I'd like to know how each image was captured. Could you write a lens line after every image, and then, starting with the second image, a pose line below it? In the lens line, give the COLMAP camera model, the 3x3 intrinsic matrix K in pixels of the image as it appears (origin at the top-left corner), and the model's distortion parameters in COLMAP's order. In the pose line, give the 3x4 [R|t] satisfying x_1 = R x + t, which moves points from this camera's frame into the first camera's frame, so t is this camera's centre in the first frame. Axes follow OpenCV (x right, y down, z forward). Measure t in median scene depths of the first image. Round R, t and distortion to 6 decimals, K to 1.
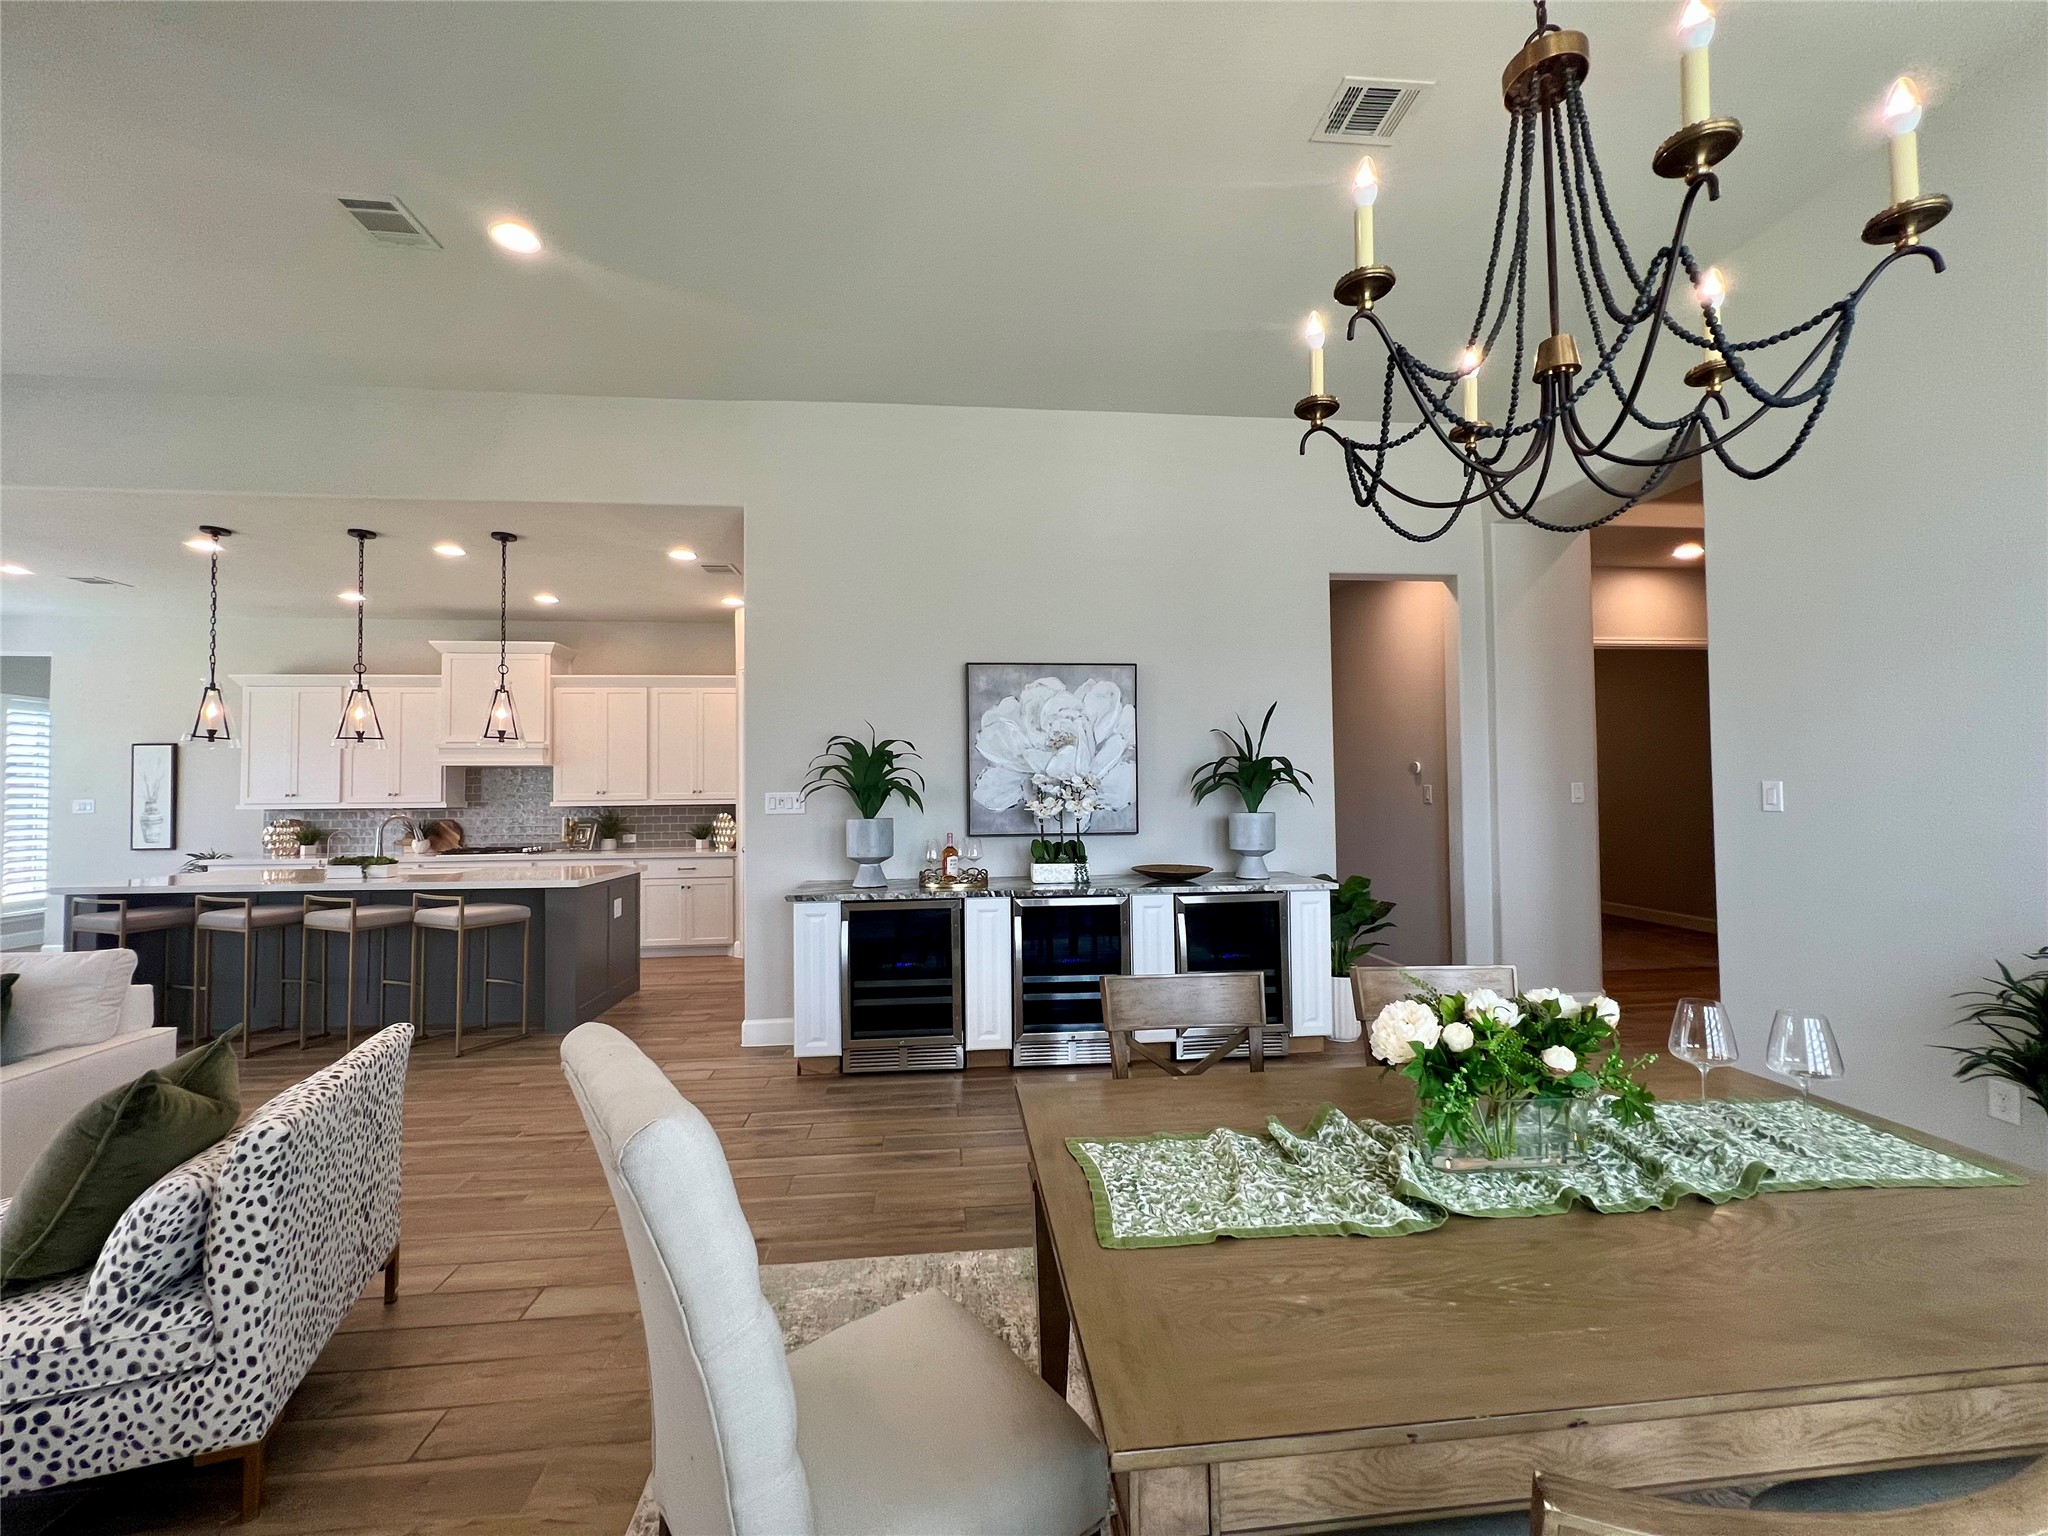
lens RADIAL K [[819.3, 0, 1018.7], [0, 819.3, 768.1], [0, 0, 1]] dist [-0.003290, 0.000636]
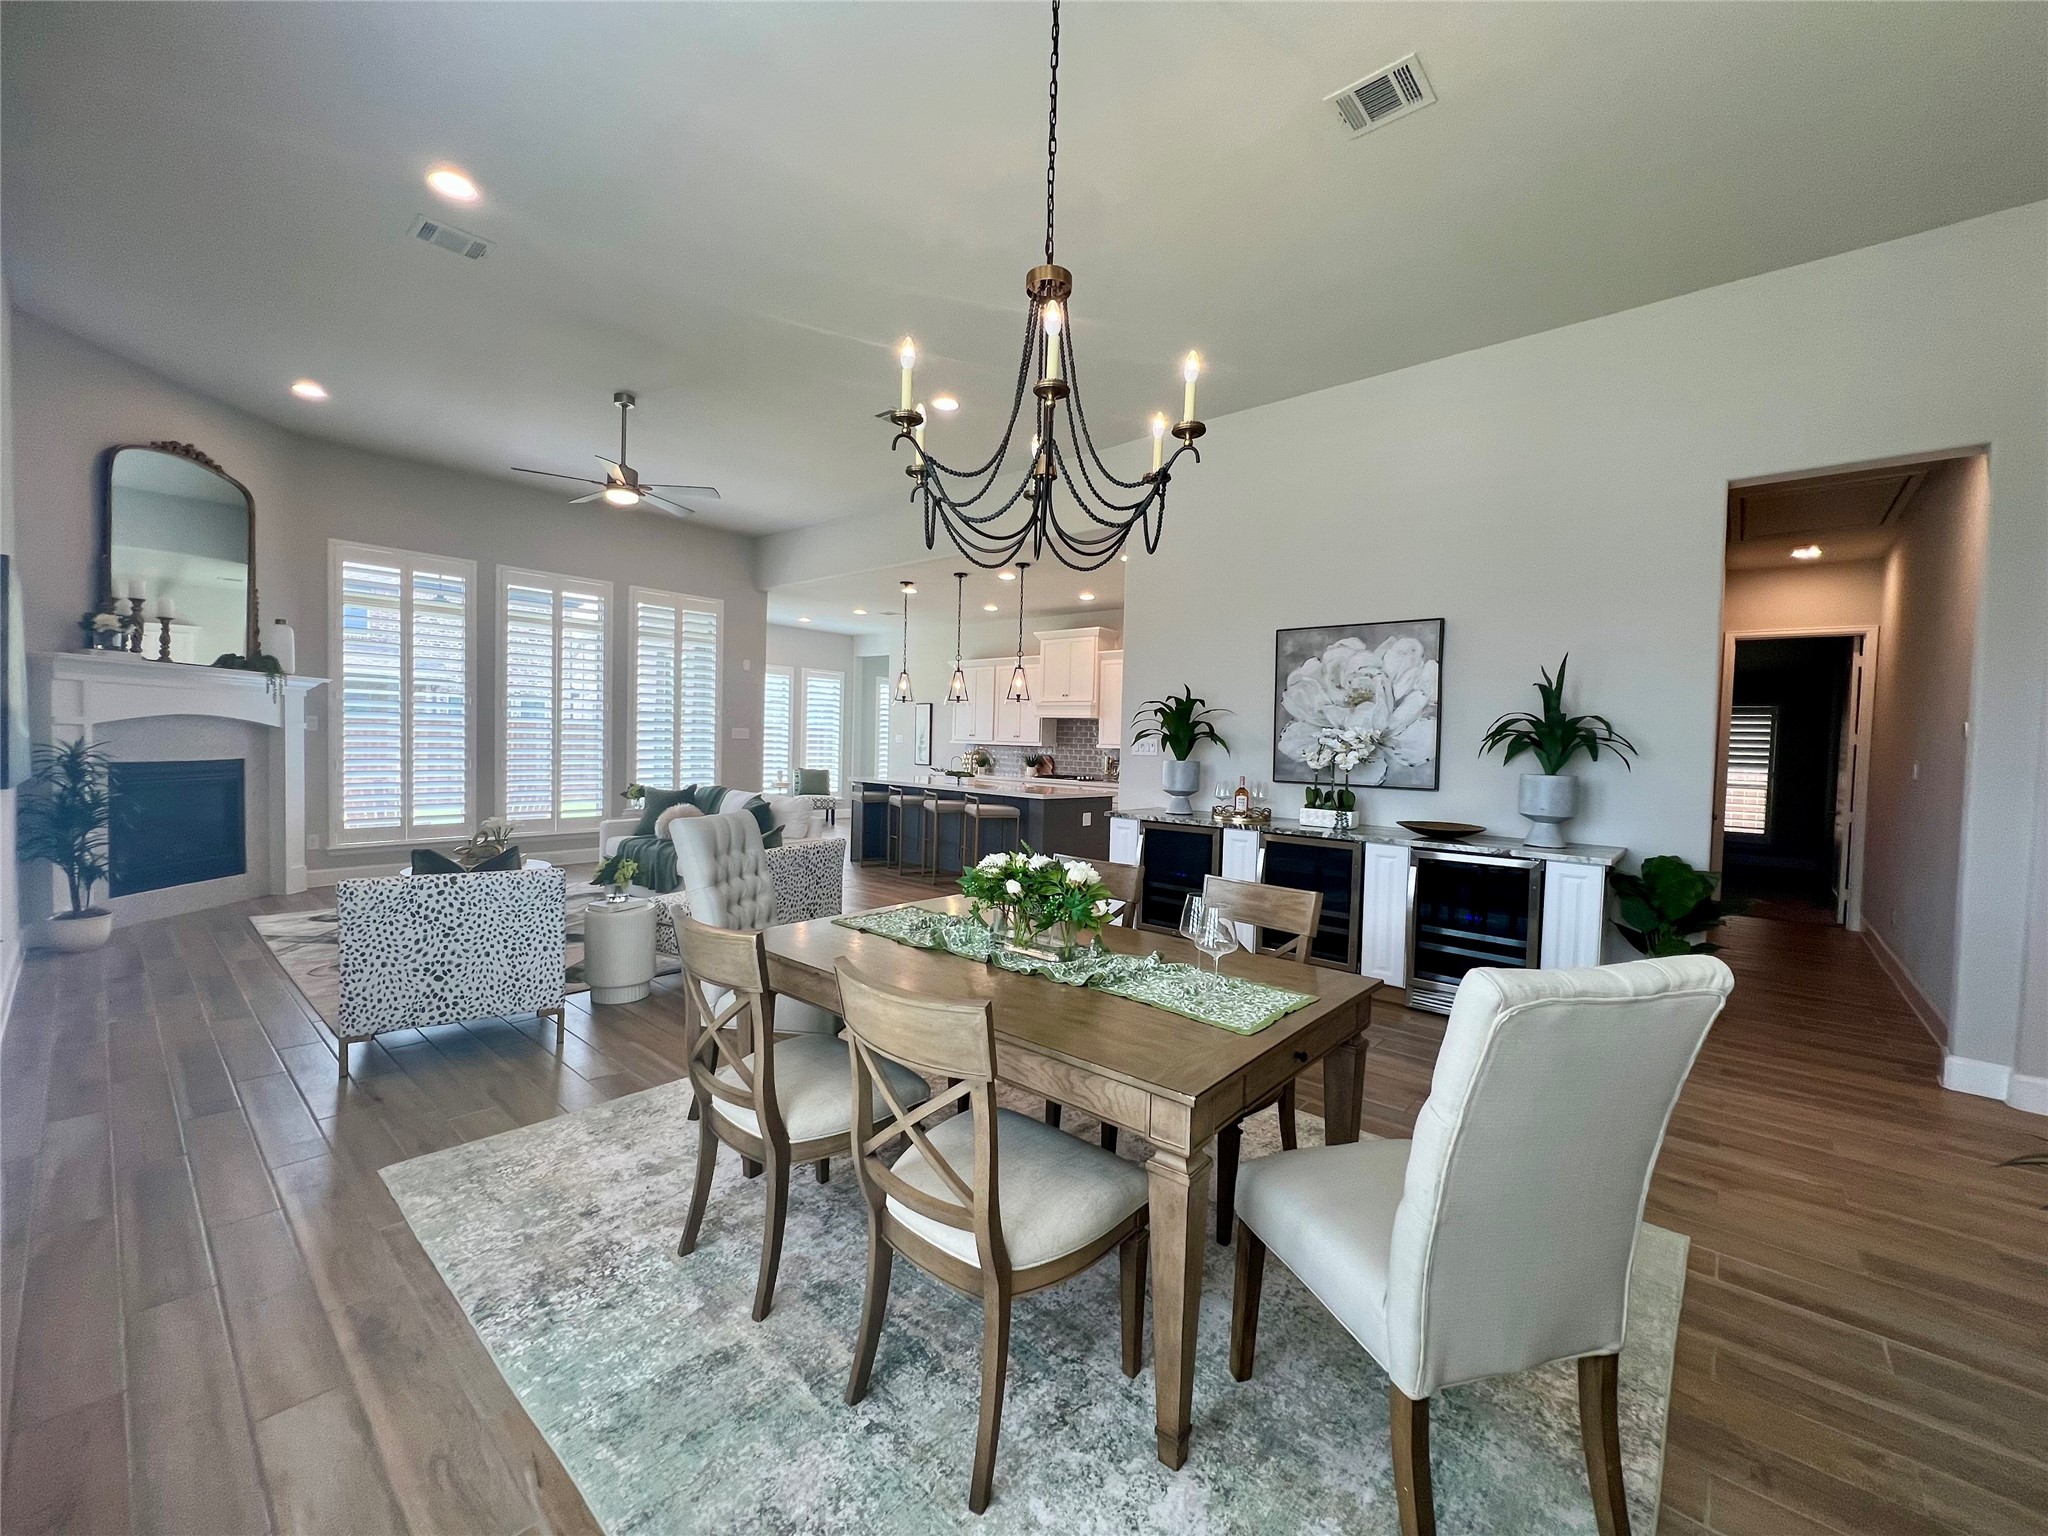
lens RADIAL K [[819.3, 0, 1018.7], [0, 819.3, 768.1], [0, 0, 1]] dist [-0.003290, 0.000636]
pose [[0.680431, 0.052835, -0.730905, 0.567038], [-0.012696, 0.998098, 0.060330, -0.000493], [0.732702, -0.031771, 0.679807, -0.049765]]
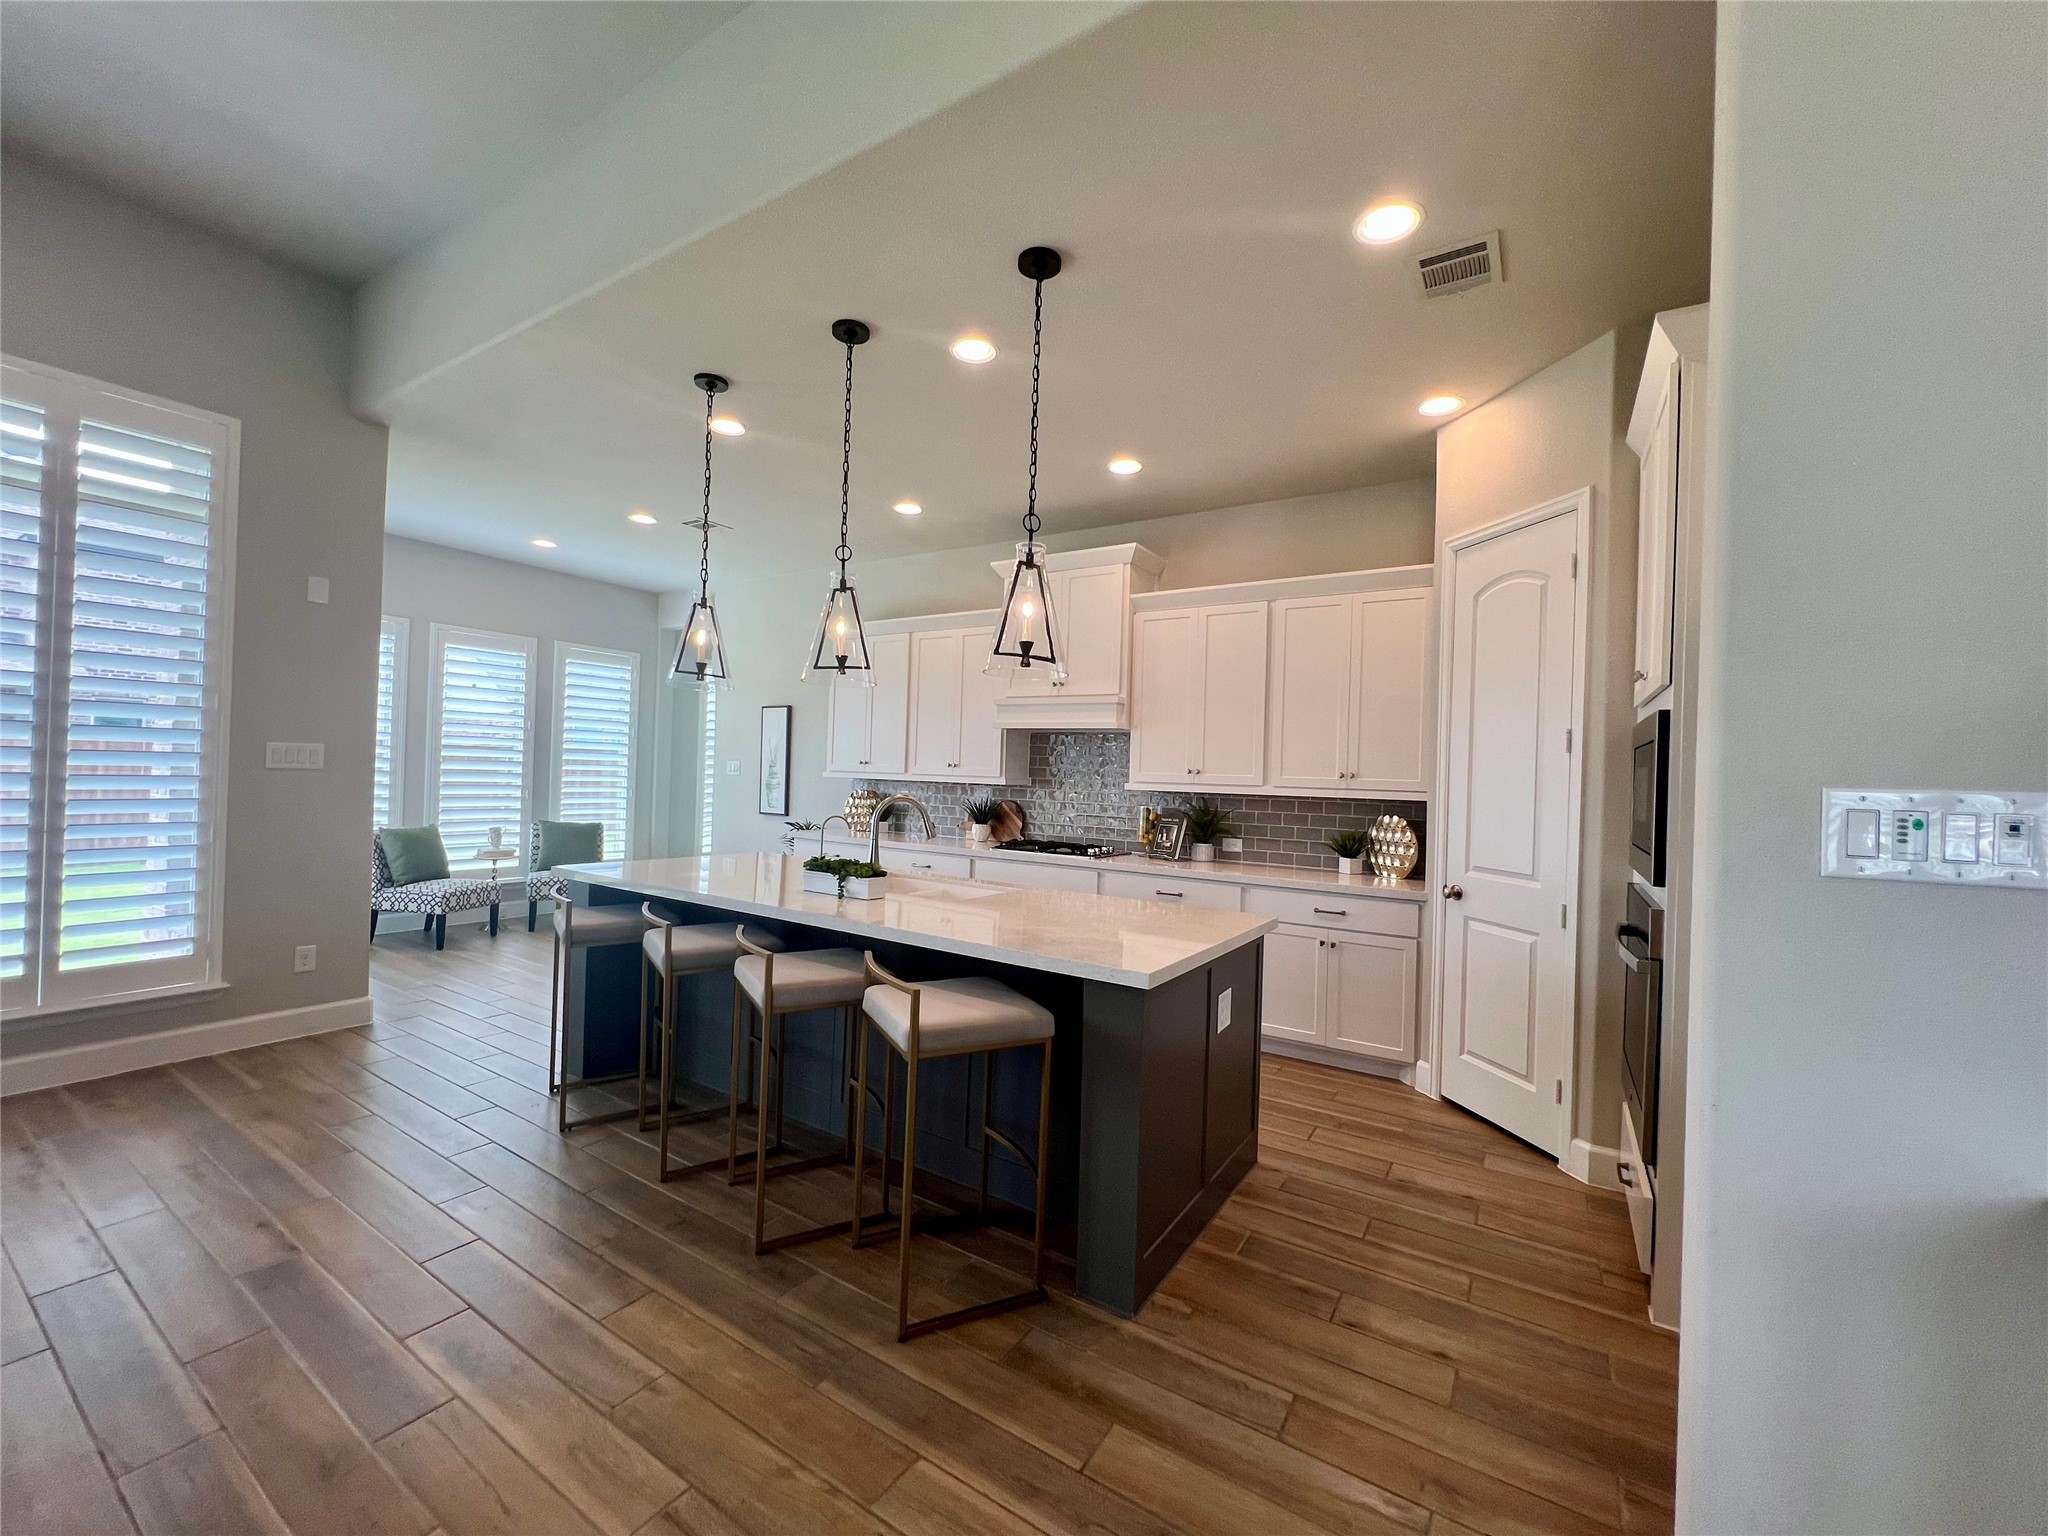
lens RADIAL K [[819.3, 0, 1018.7], [0, 819.3, 768.1], [0, 0, 1]] dist [-0.003290, 0.000636]
pose [[0.780098, 0.031664, -0.624856, -0.359009], [-0.020903, 0.999480, 0.024551, 0.023643], [0.625308, -0.006091, 0.780354, 0.685102]]
